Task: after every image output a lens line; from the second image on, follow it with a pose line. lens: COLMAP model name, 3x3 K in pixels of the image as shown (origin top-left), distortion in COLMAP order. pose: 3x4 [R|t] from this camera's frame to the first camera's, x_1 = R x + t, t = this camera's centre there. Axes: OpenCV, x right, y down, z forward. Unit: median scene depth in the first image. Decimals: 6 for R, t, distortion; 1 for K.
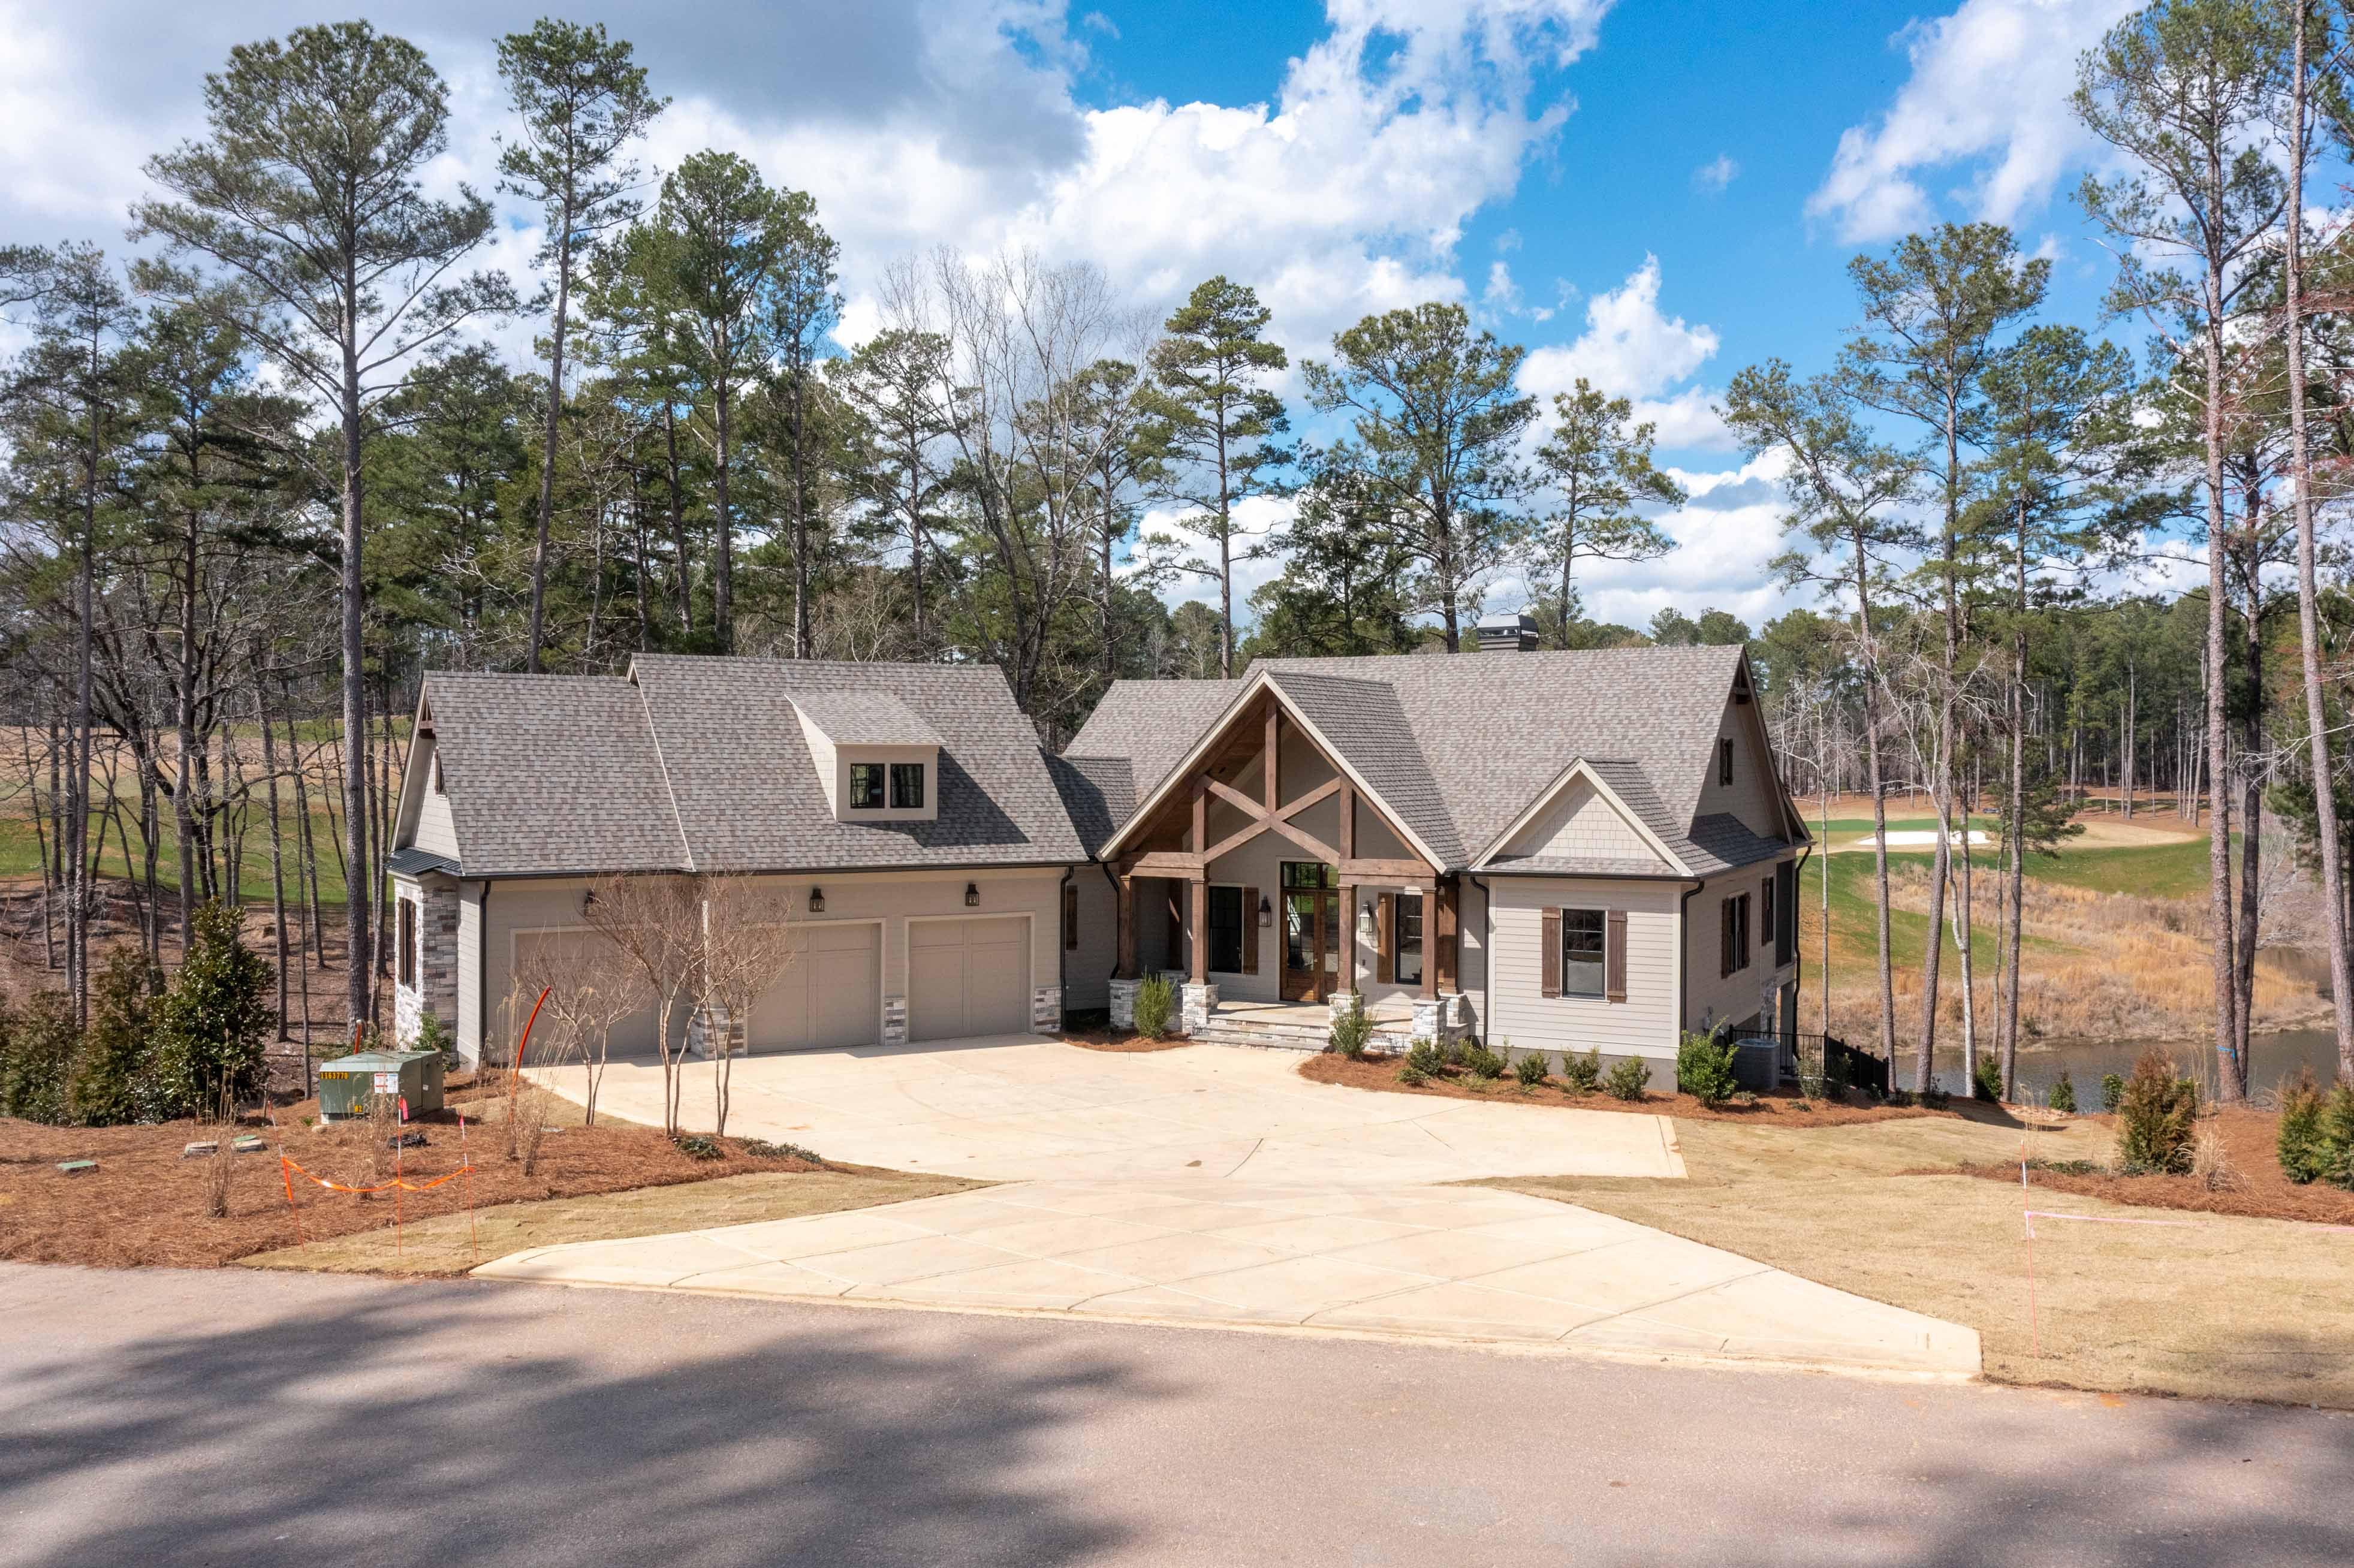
lens RADIAL K [[1906.7, 0, 1167.6], [0, 1906.7, 774.9], [0, 0, 1]] dist [-0.004105, -0.002416]
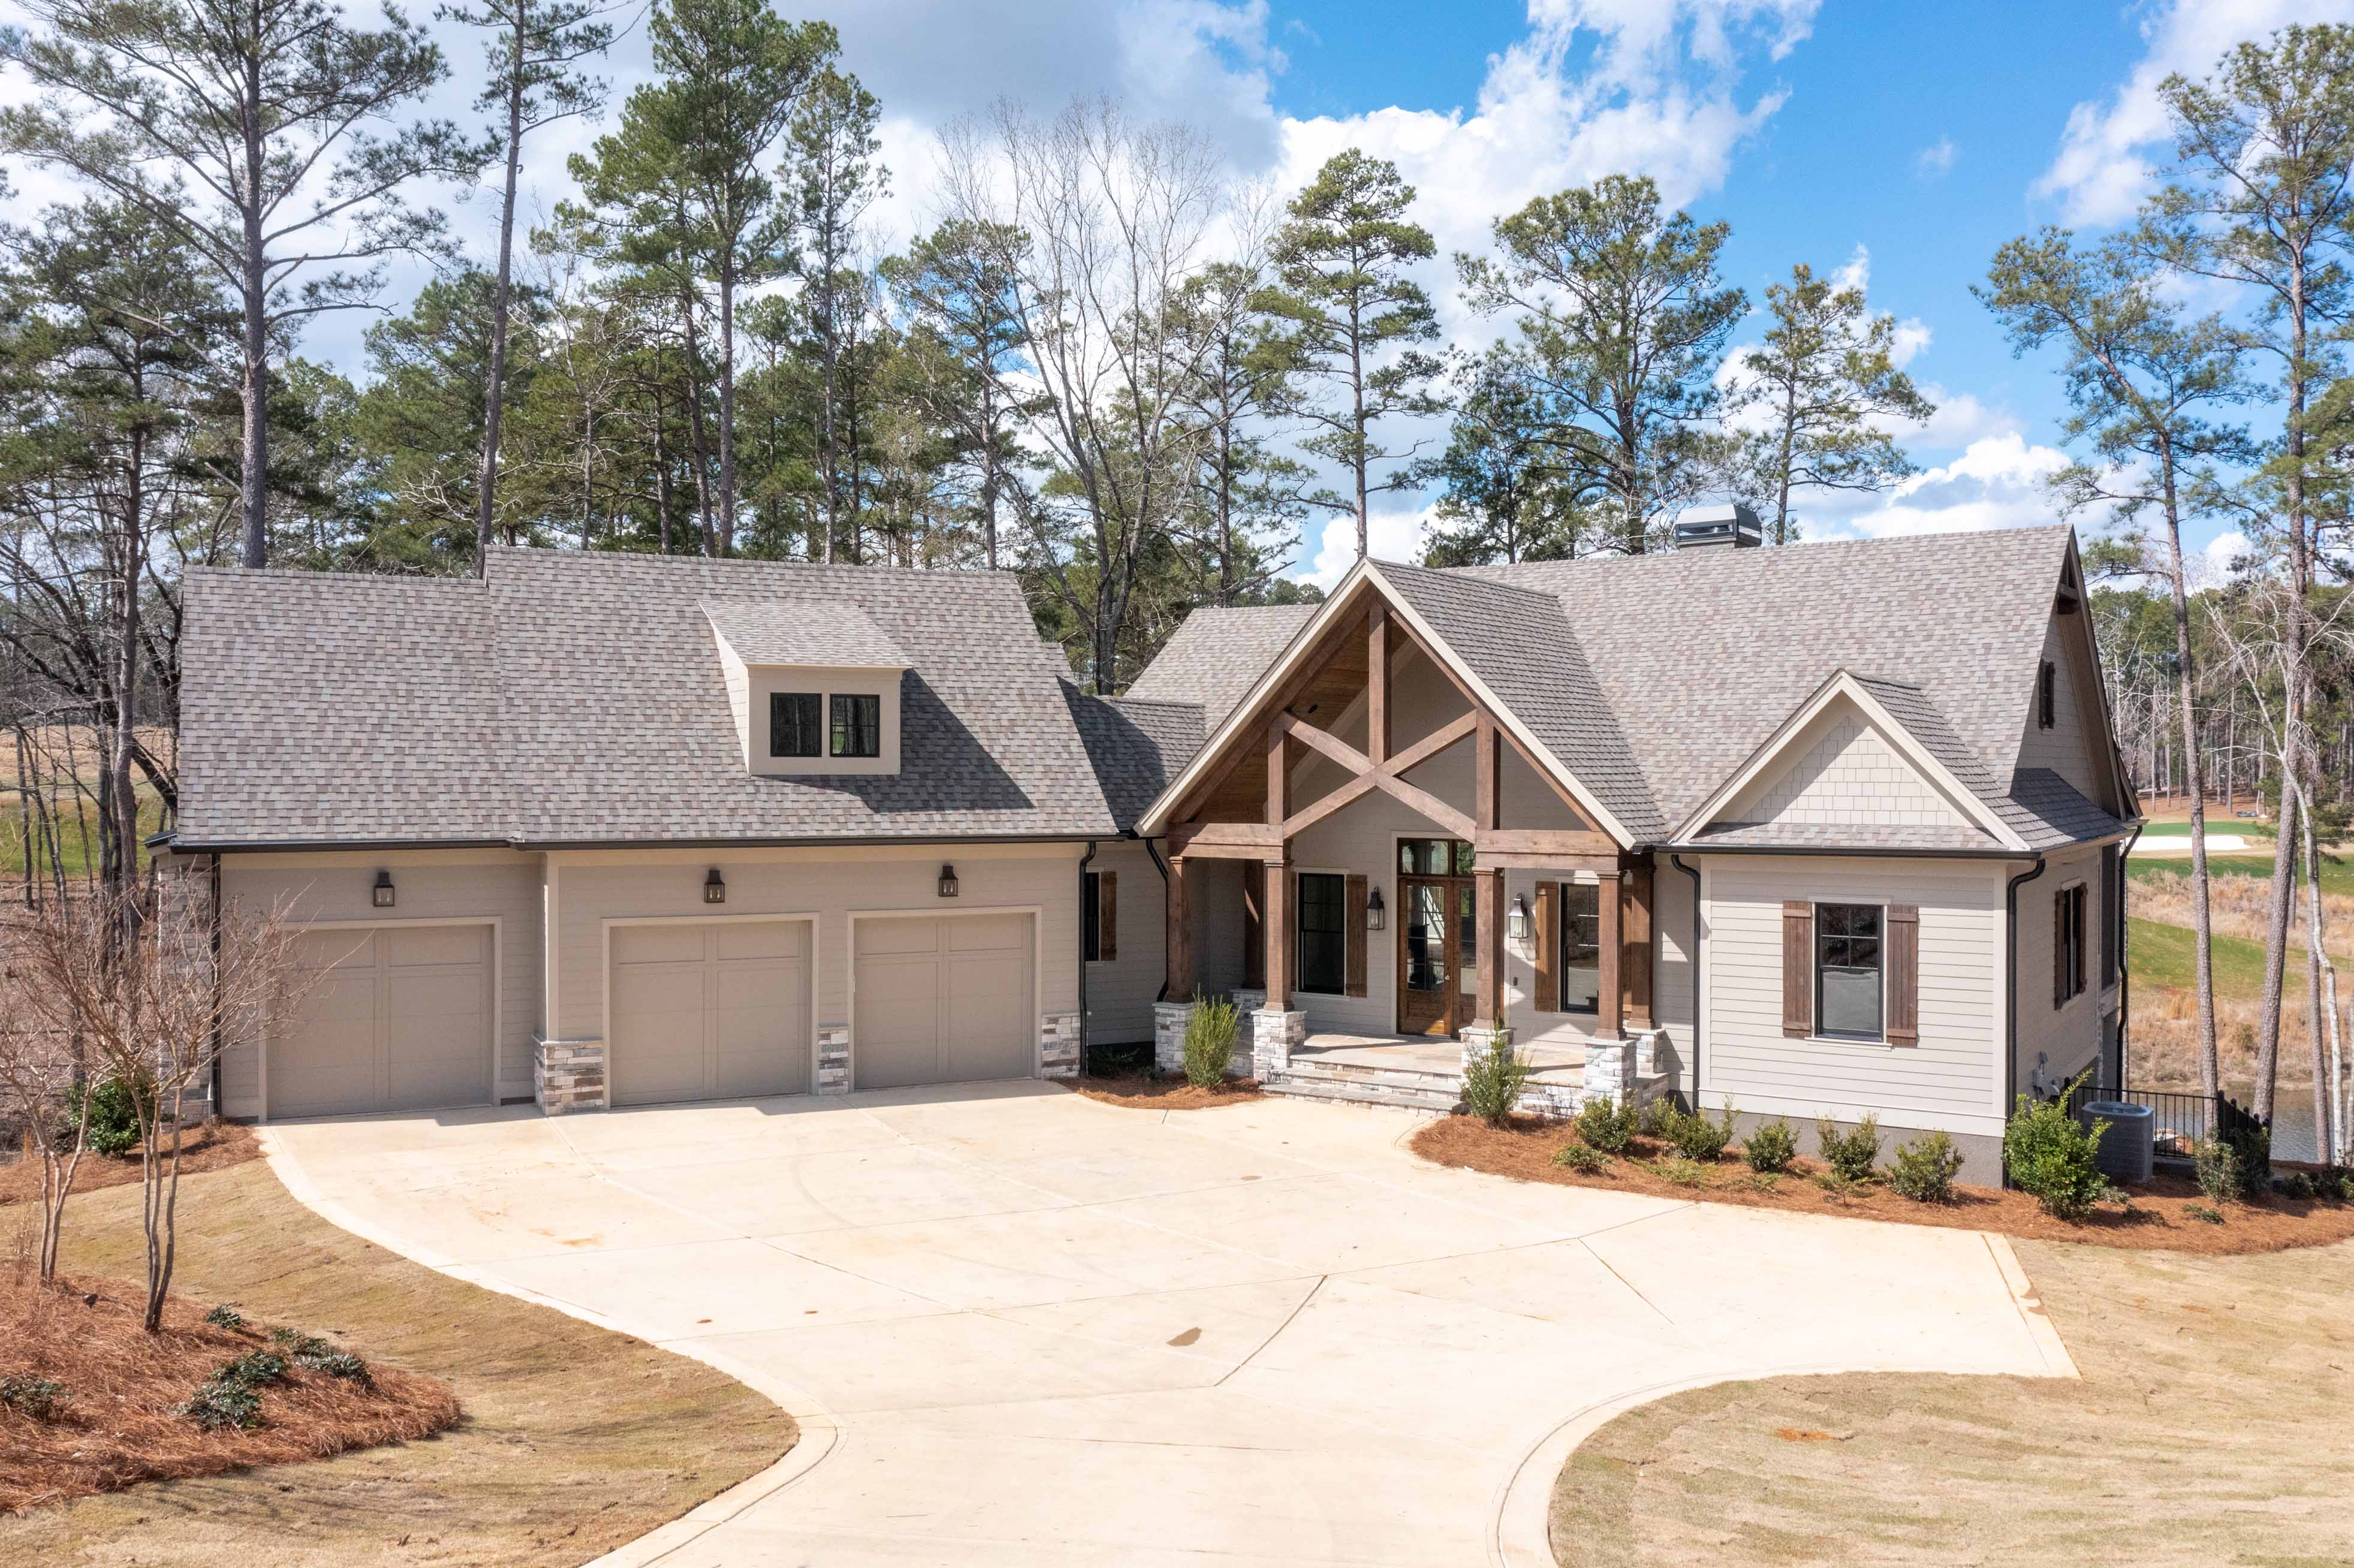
lens RADIAL K [[1906.7, 0, 1167.6], [0, 1906.7, 774.9], [0, 0, 1]] dist [-0.004105, -0.002416]
pose [[0.995530, -0.002525, -0.094408, 0.041674], [0.001956, 0.999979, -0.006114, 0.026444], [0.094421, 0.005902, 0.995515, 0.287956]]
